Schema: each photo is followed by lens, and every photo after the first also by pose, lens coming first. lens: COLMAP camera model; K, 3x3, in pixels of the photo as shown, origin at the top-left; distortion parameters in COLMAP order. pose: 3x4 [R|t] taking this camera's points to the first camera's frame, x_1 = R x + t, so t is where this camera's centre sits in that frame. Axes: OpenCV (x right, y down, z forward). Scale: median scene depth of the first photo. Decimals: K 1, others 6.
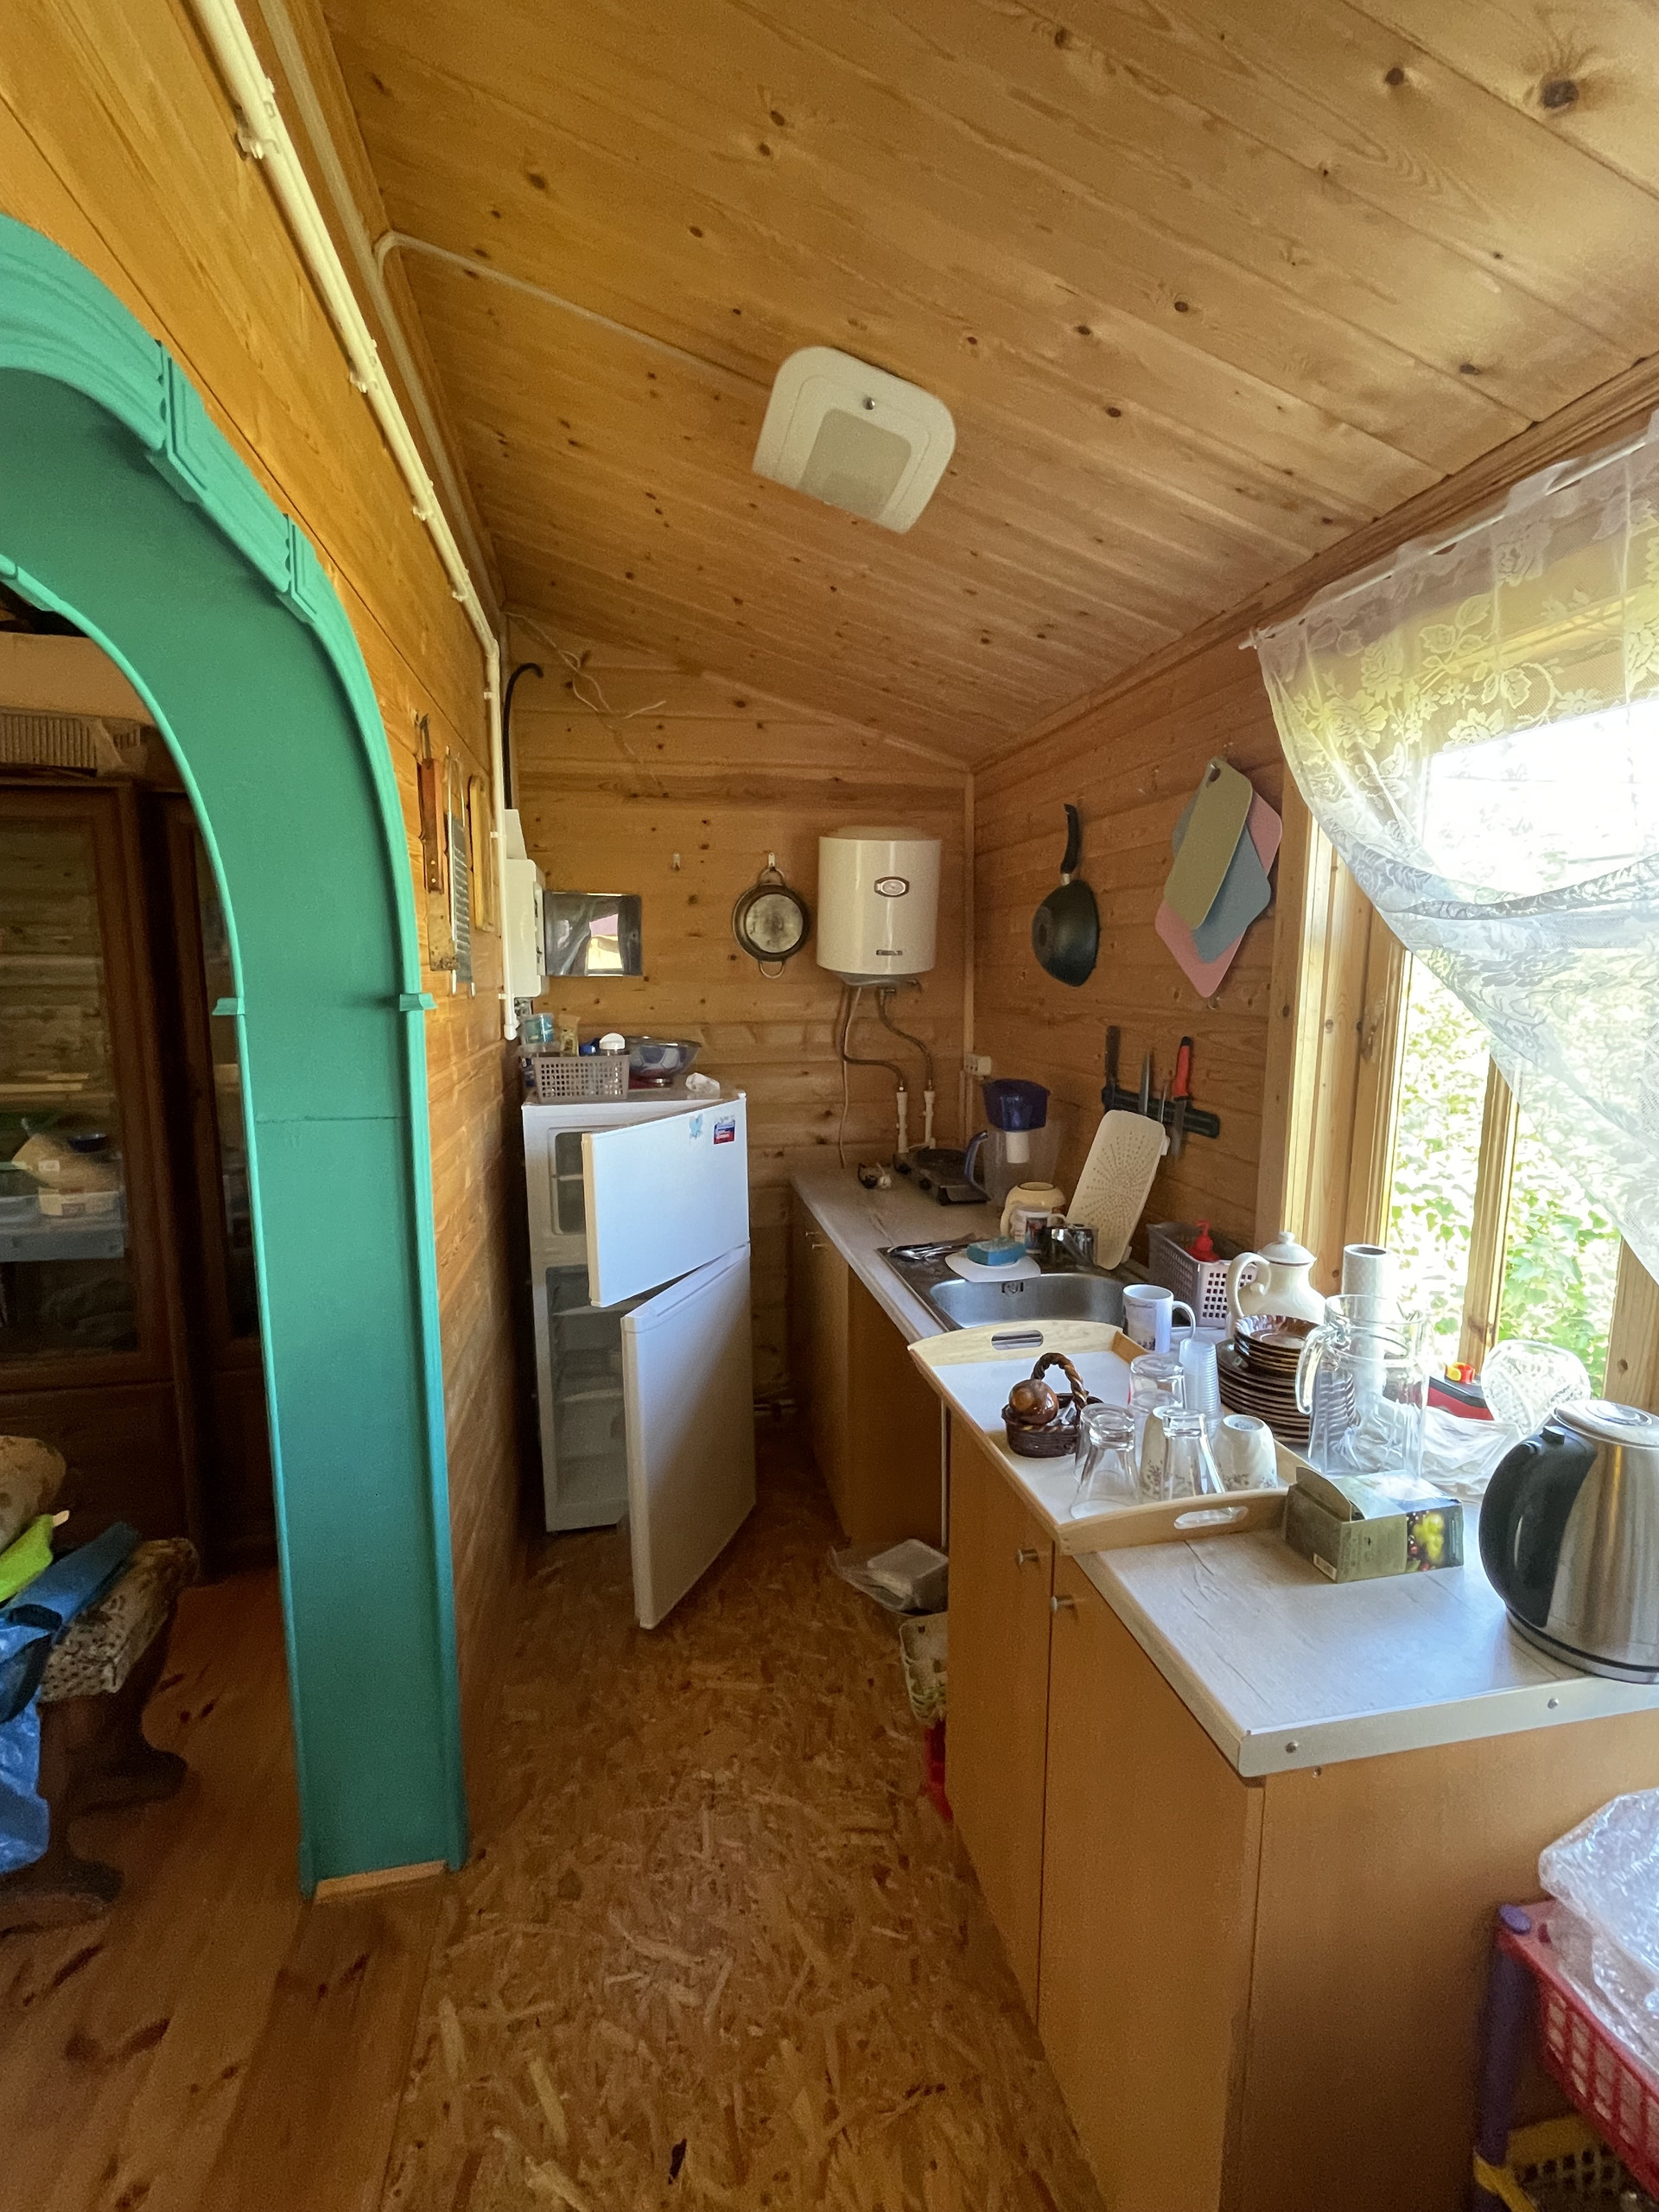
lens RADIAL K [[1019.7, 0, 836.7], [0, 1019.7, 1110.0], [0, 0, 1]] dist [-0.002336, -0.000237]
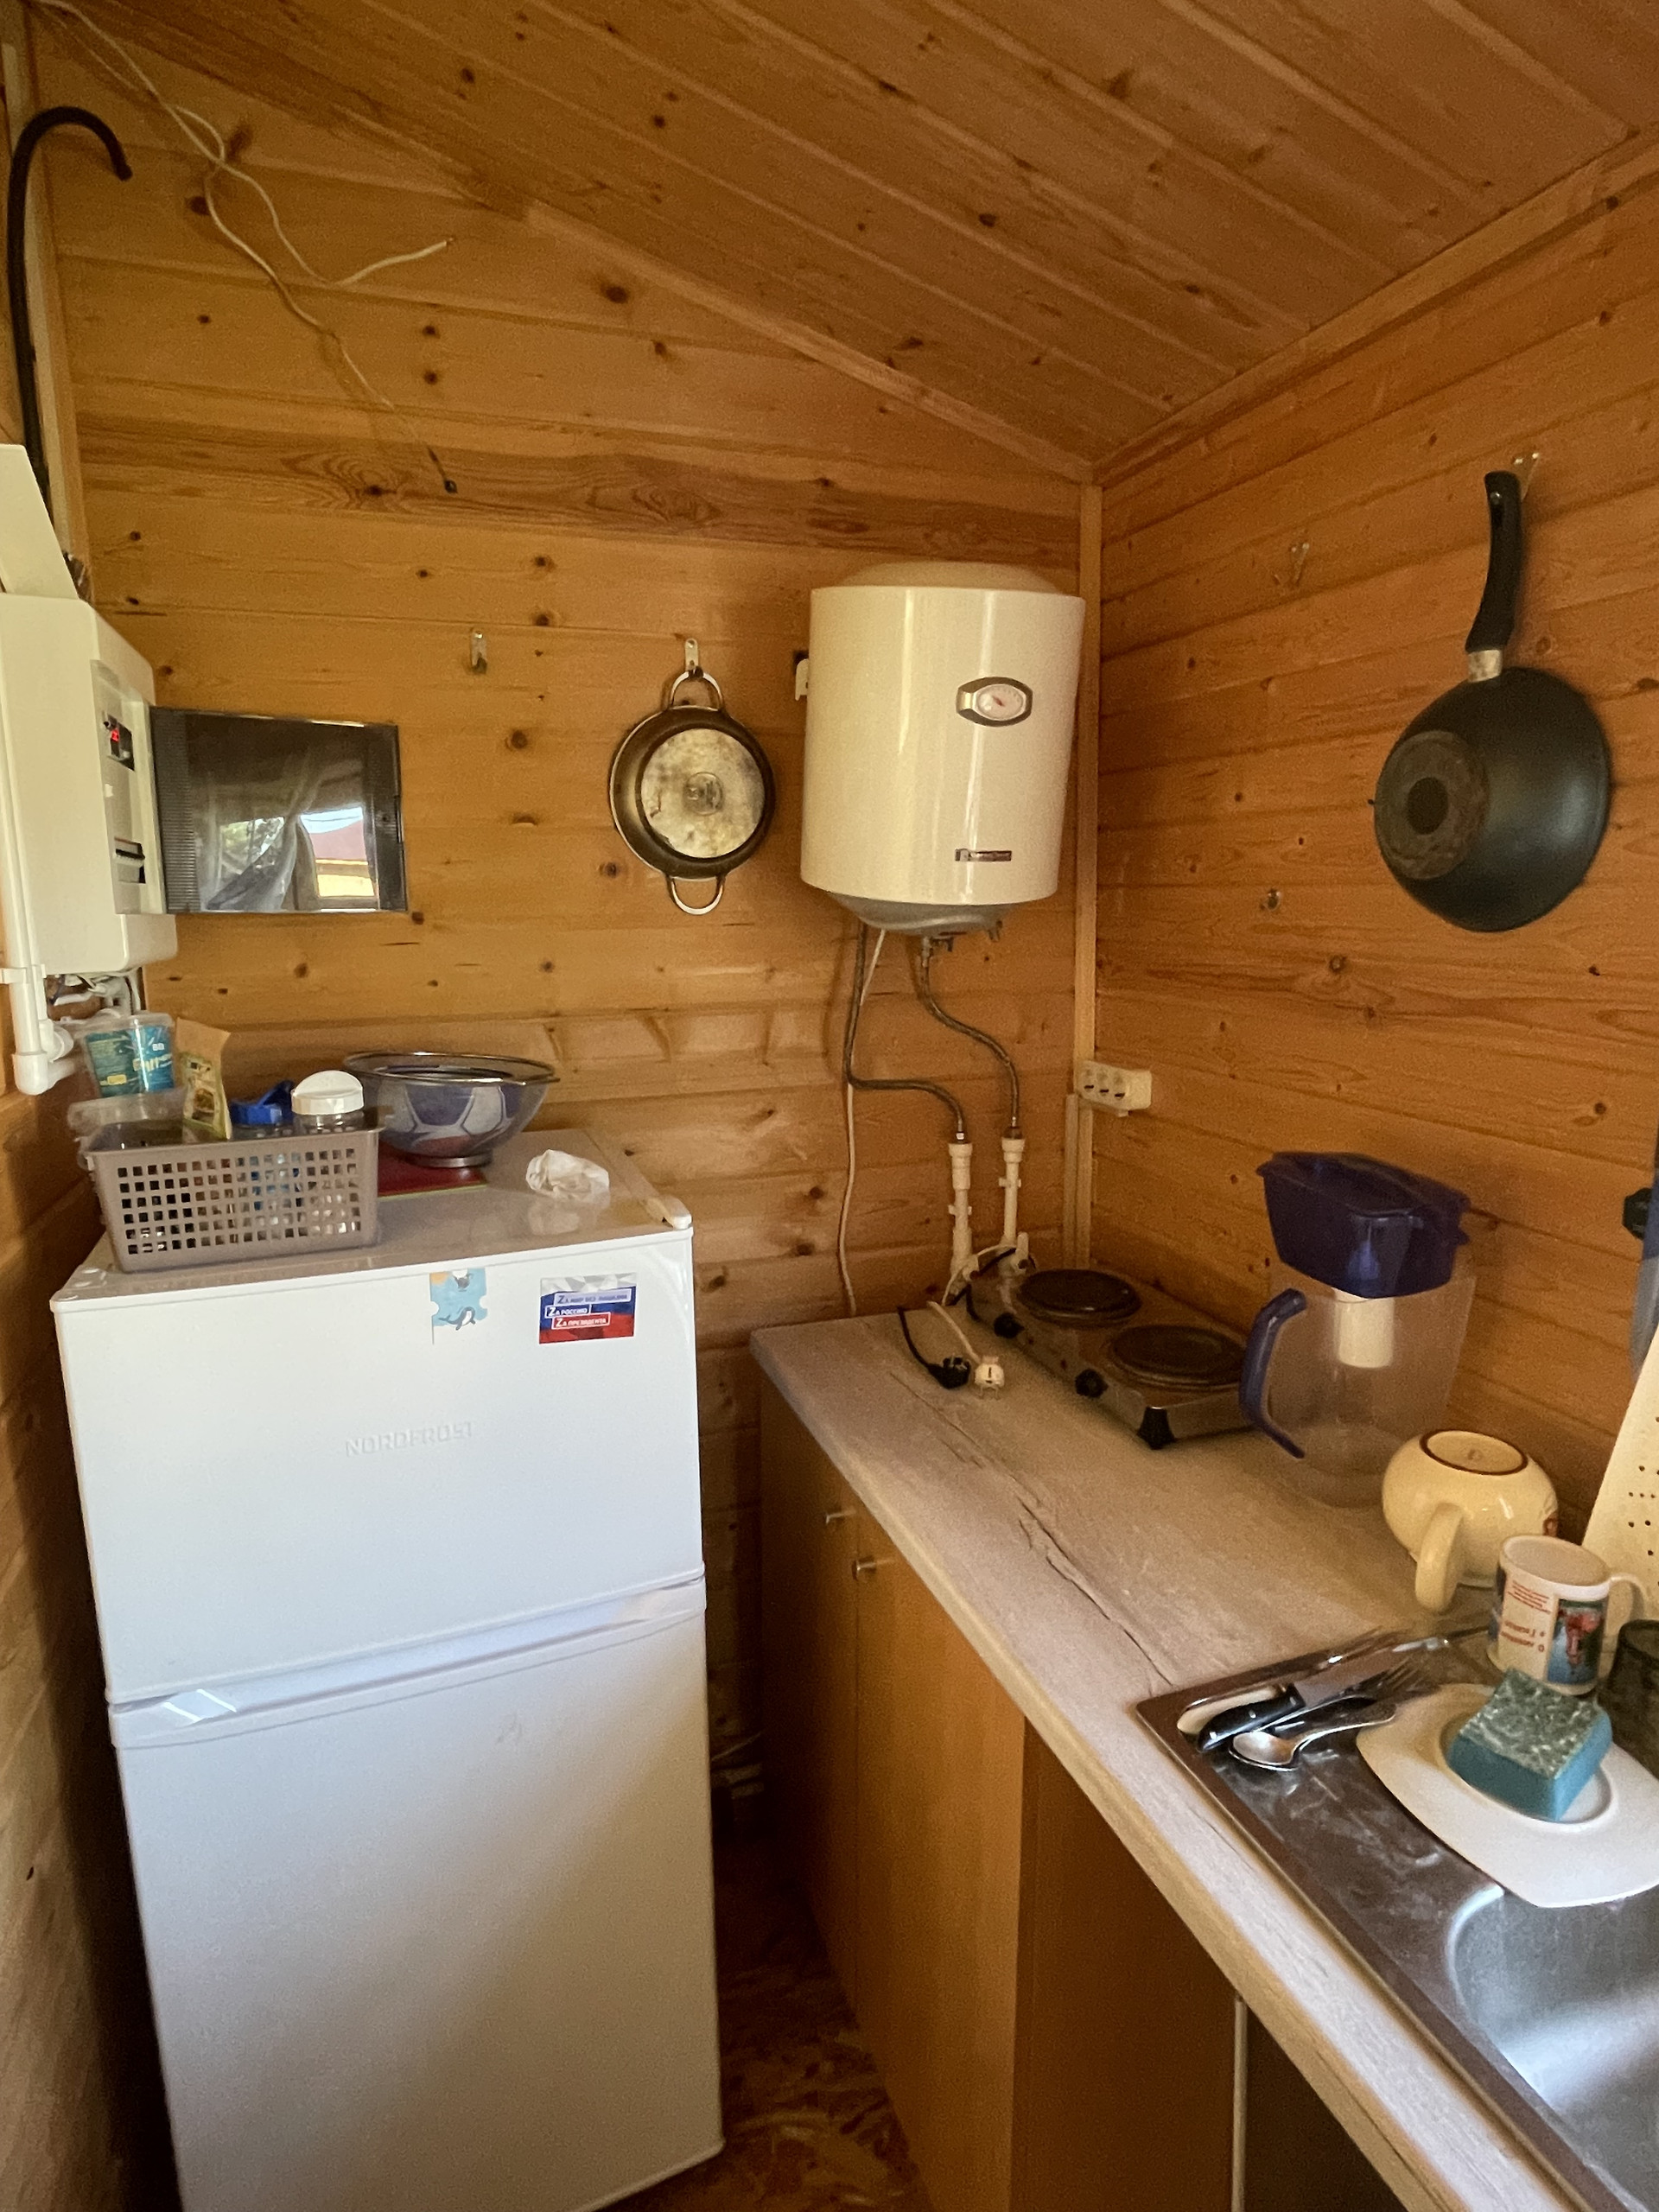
lens RADIAL K [[1227.3, 0, 821.7], [0, 1227.3, 1106.3], [0, 0, 1]] dist [-0.007517, -0.001775]
pose [[0.991745, -0.028347, 0.125051, -0.084328], [0.024190, 0.999107, 0.034637, -0.063576], [-0.125921, -0.031326, 0.991546, 0.462846]]
